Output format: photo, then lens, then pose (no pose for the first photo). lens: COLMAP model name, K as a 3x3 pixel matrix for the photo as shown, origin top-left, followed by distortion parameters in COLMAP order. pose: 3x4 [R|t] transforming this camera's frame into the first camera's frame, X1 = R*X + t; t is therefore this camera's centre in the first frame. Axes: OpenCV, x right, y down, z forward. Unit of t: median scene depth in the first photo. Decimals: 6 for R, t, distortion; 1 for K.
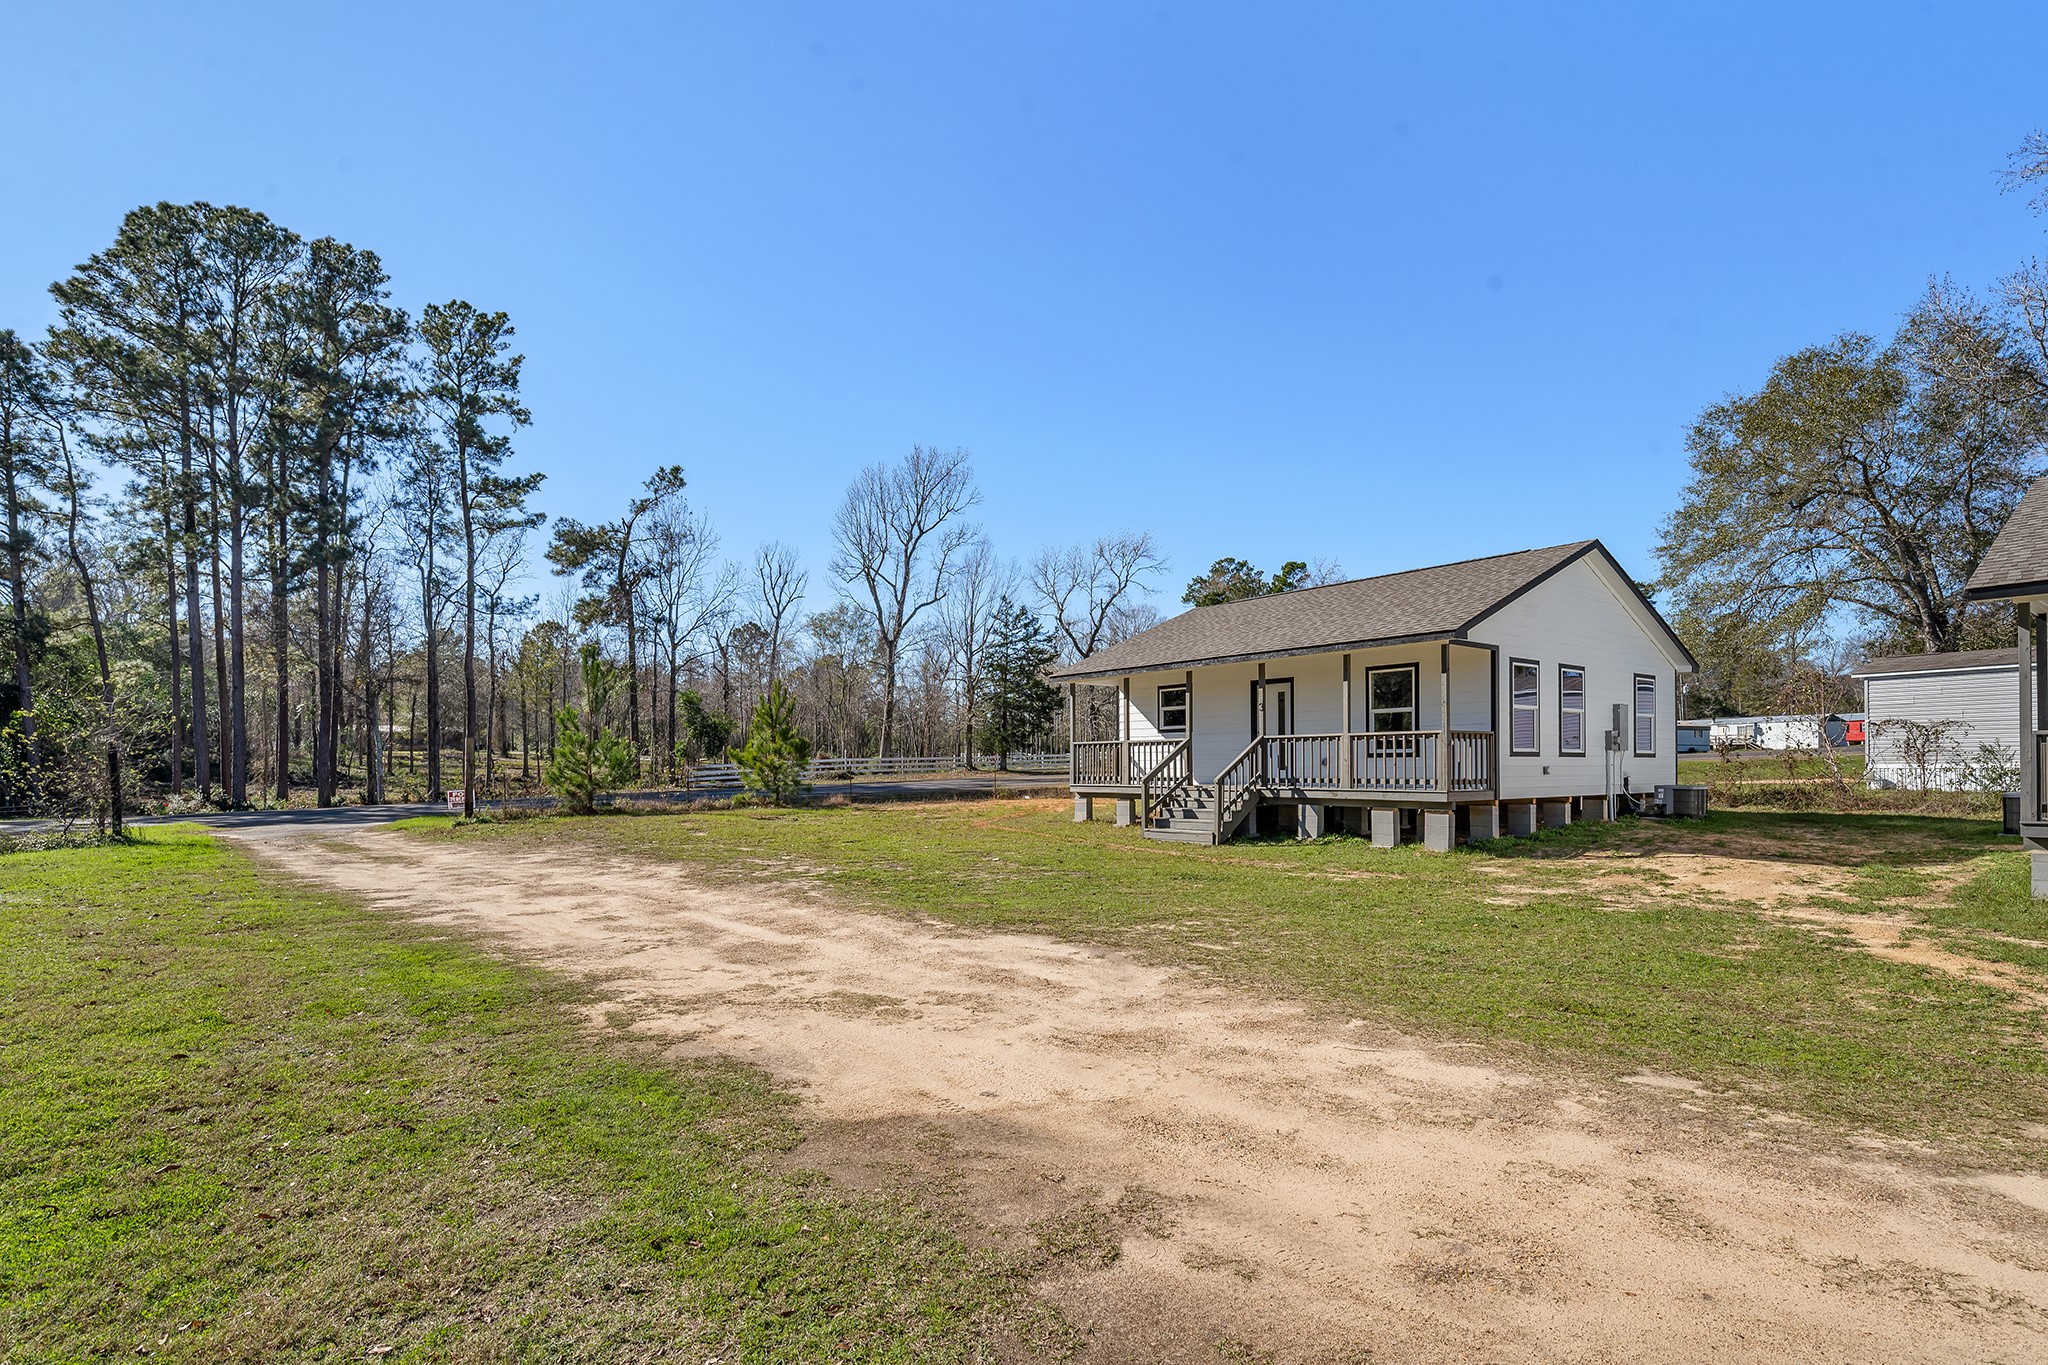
lens RADIAL K [[996.1, 0, 1018.9], [0, 996.1, 755.9], [0, 0, 1]] dist [0.006549, 0.000253]
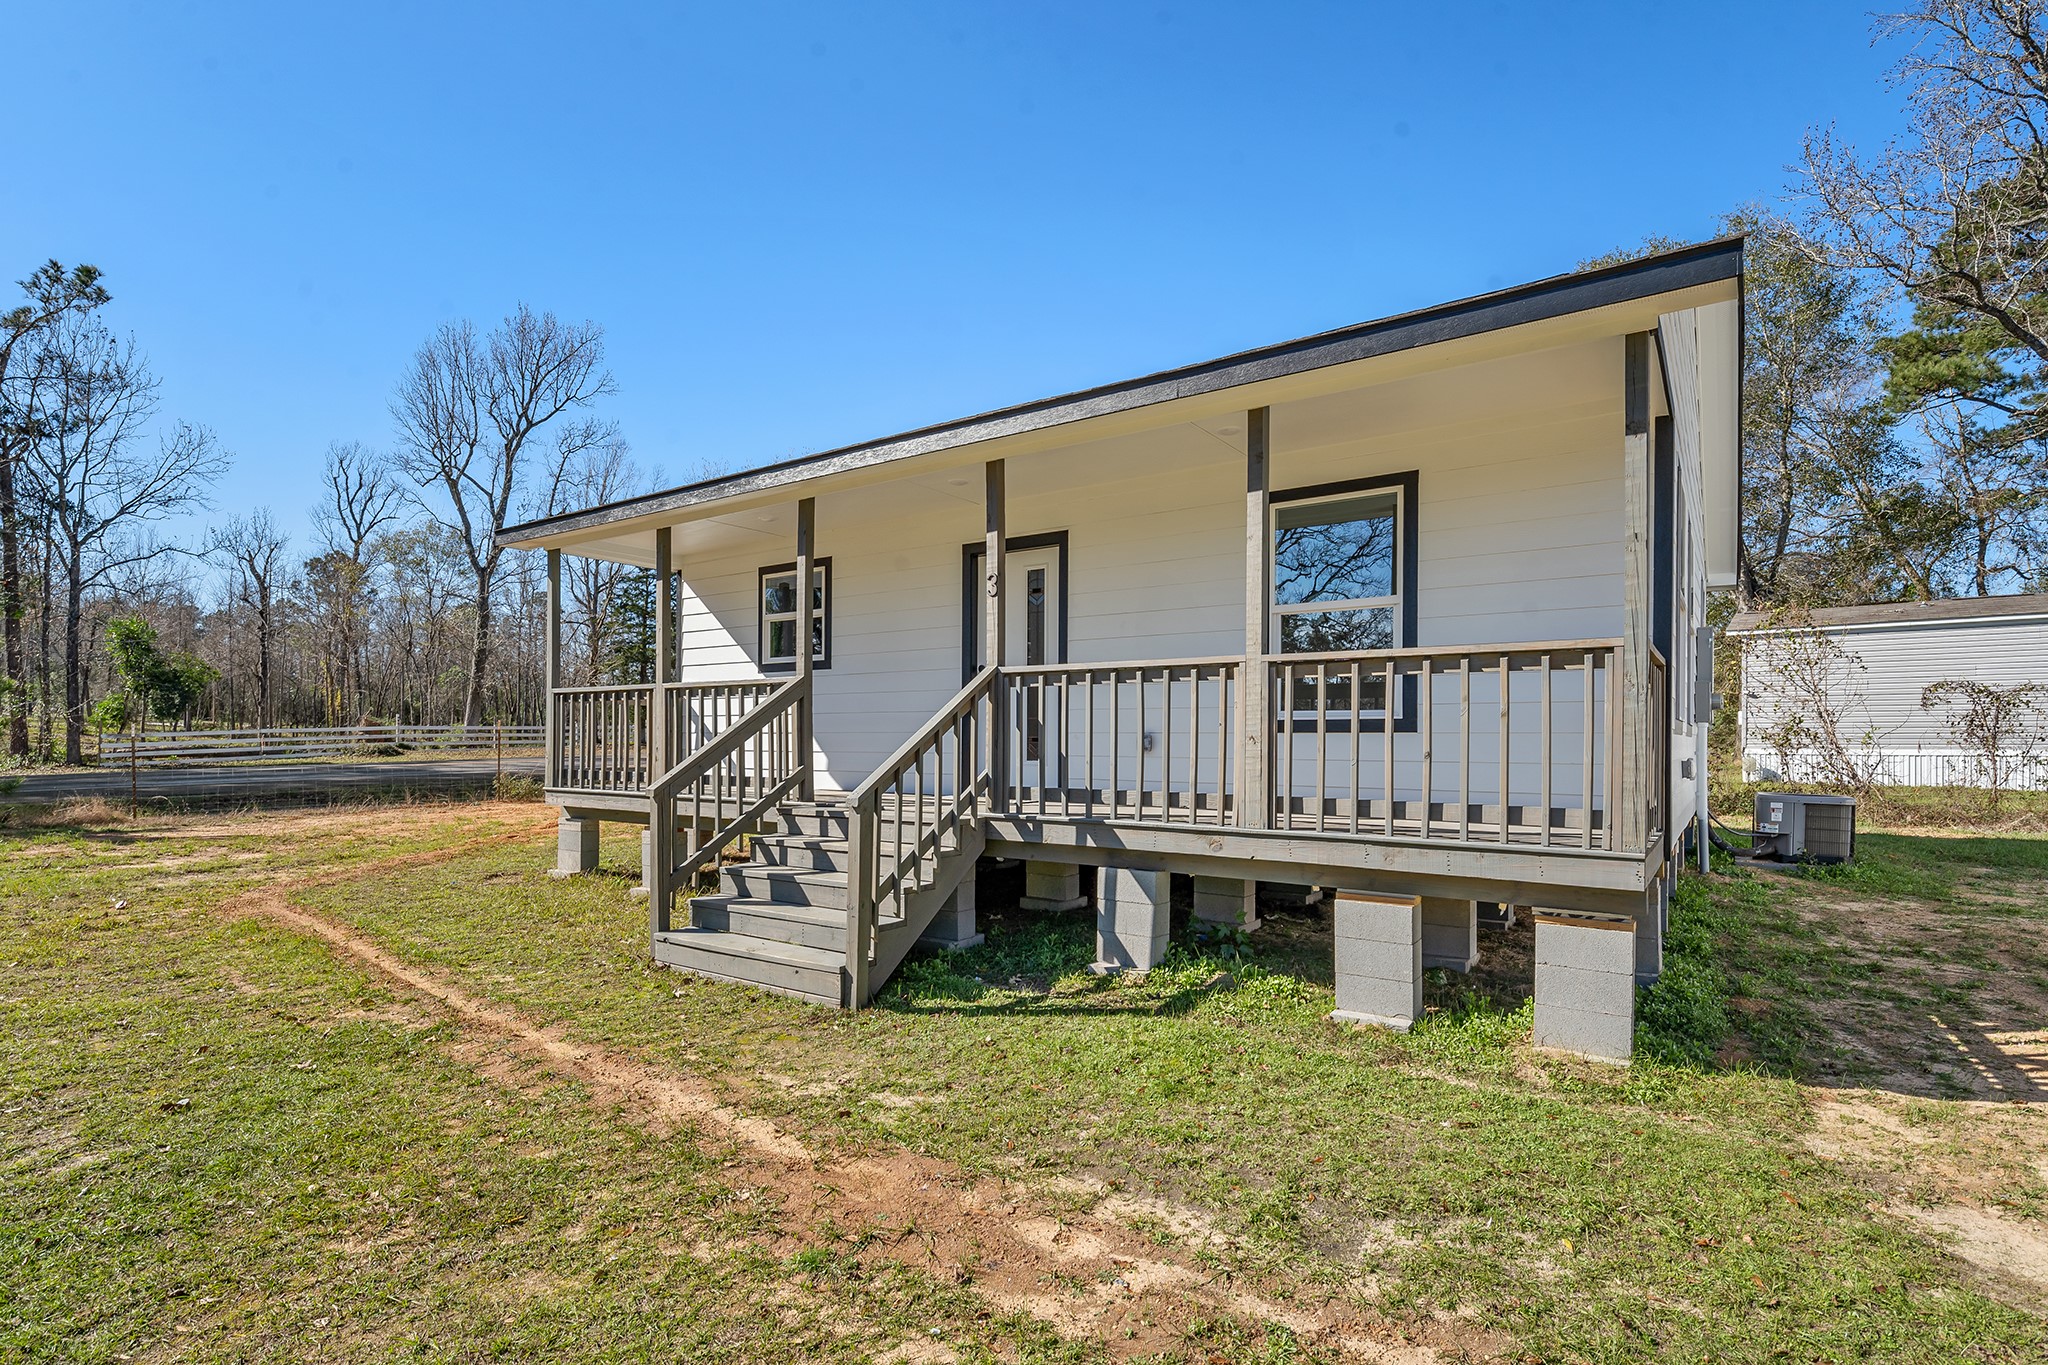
lens RADIAL K [[997.0, 0, 1016.7], [0, 997.0, 720.5], [0, 0, 1]] dist [0.010157, -0.000240]
pose [[0.958200, 0.014530, 0.285729, 0.123758], [-0.012076, 0.999874, -0.010347, 0.002041], [-0.285843, 0.006464, 0.958255, 0.541197]]
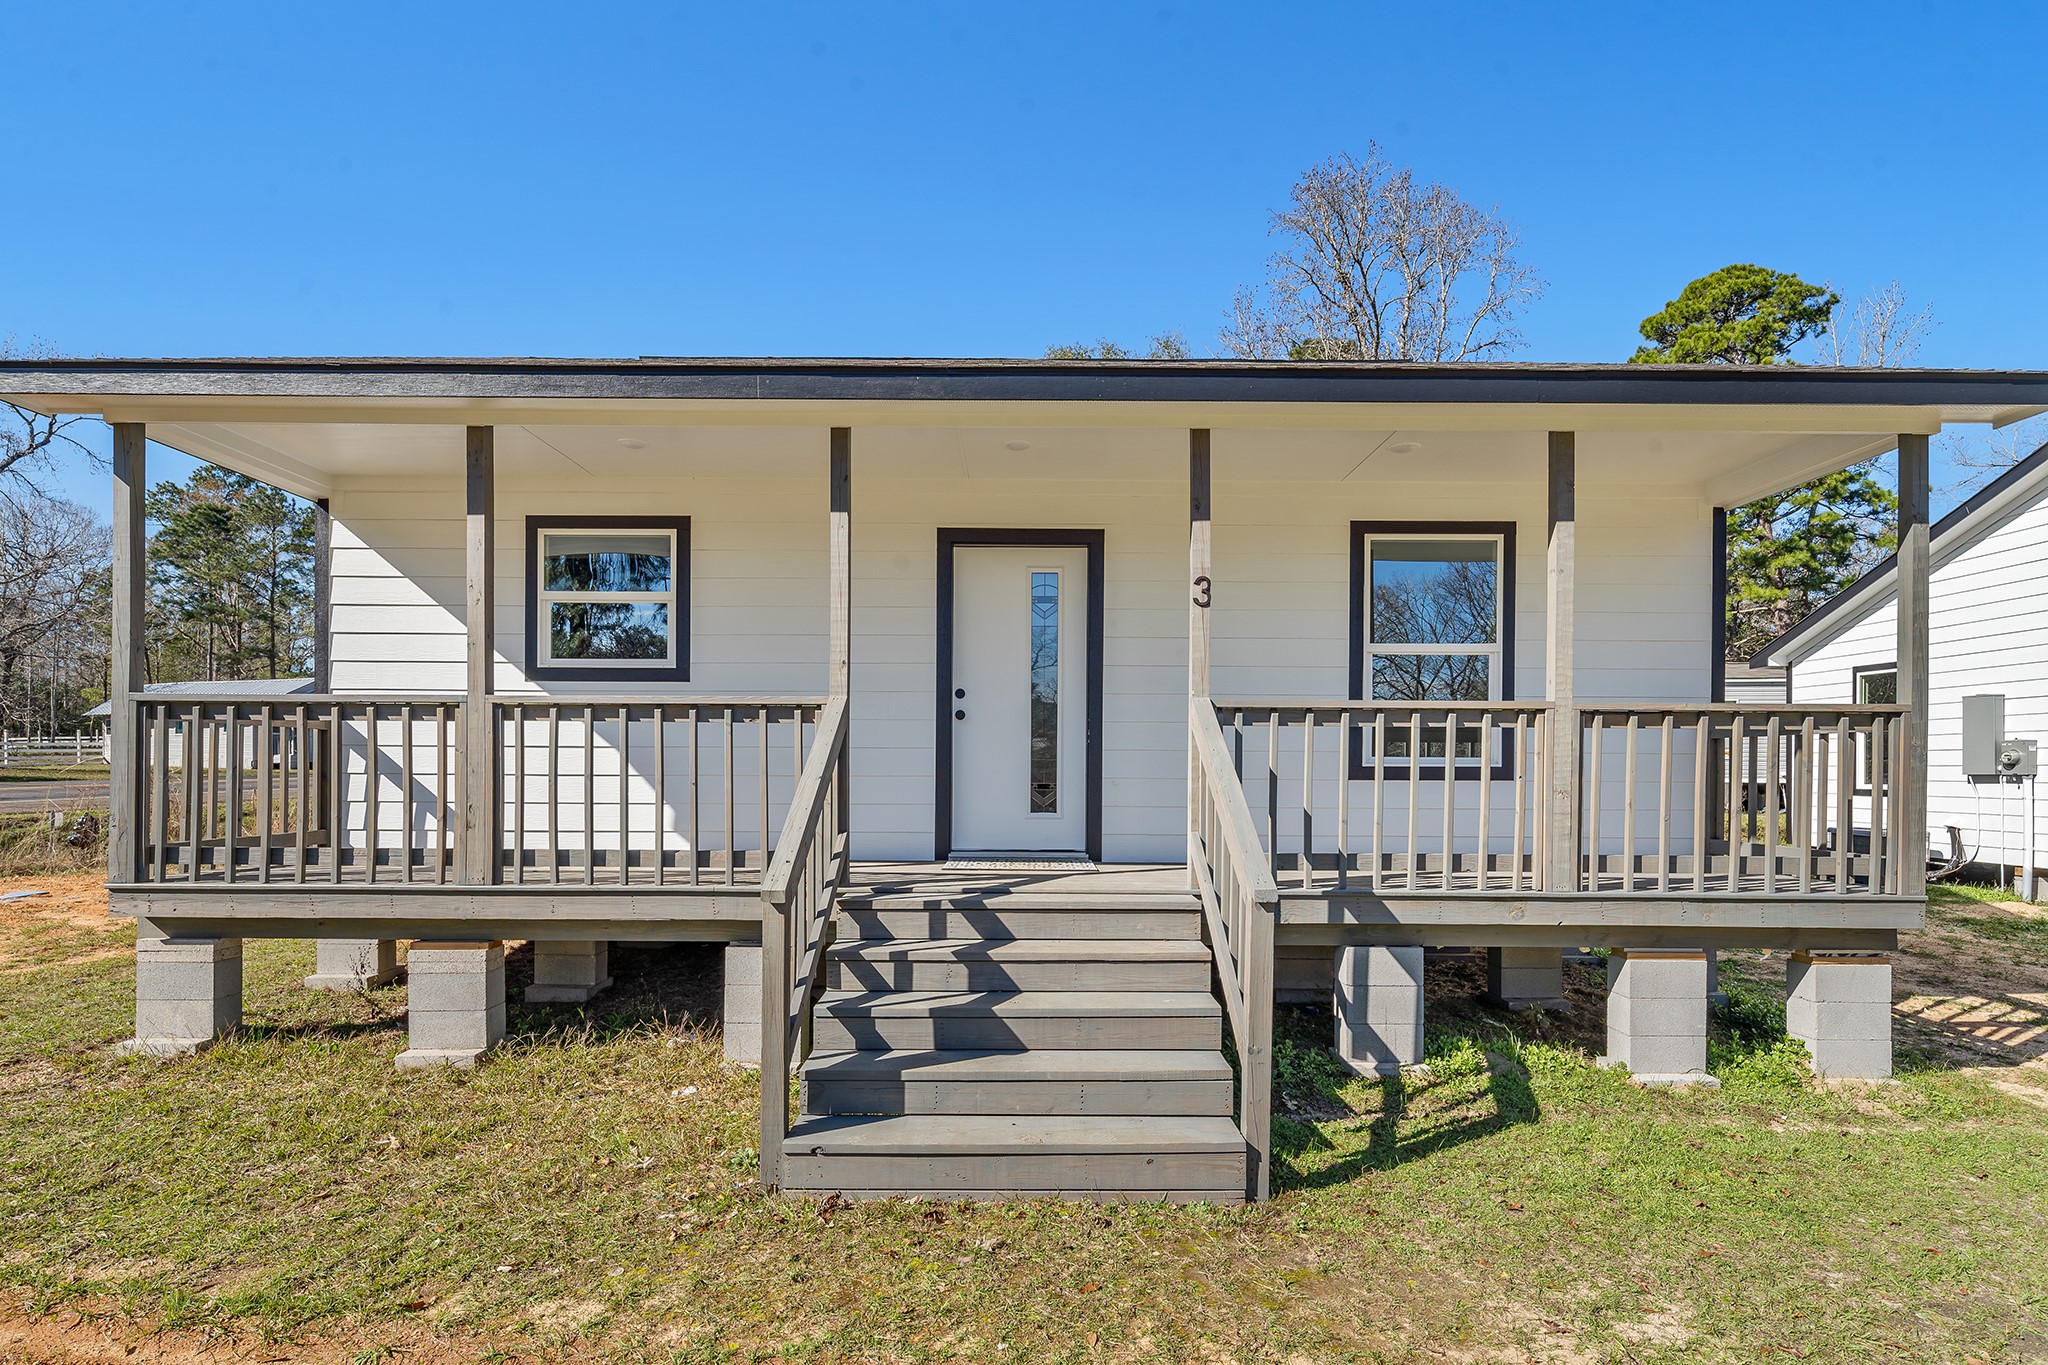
lens RADIAL K [[996.1, 0, 1018.9], [0, 996.1, 755.9], [0, 0, 1]] dist [0.006549, 0.000253]
pose [[0.607442, 0.019517, 0.794125, -0.001264], [-0.016912, 0.999789, -0.011636, -0.000238], [-0.794184, -0.006362, 0.607644, 0.719841]]
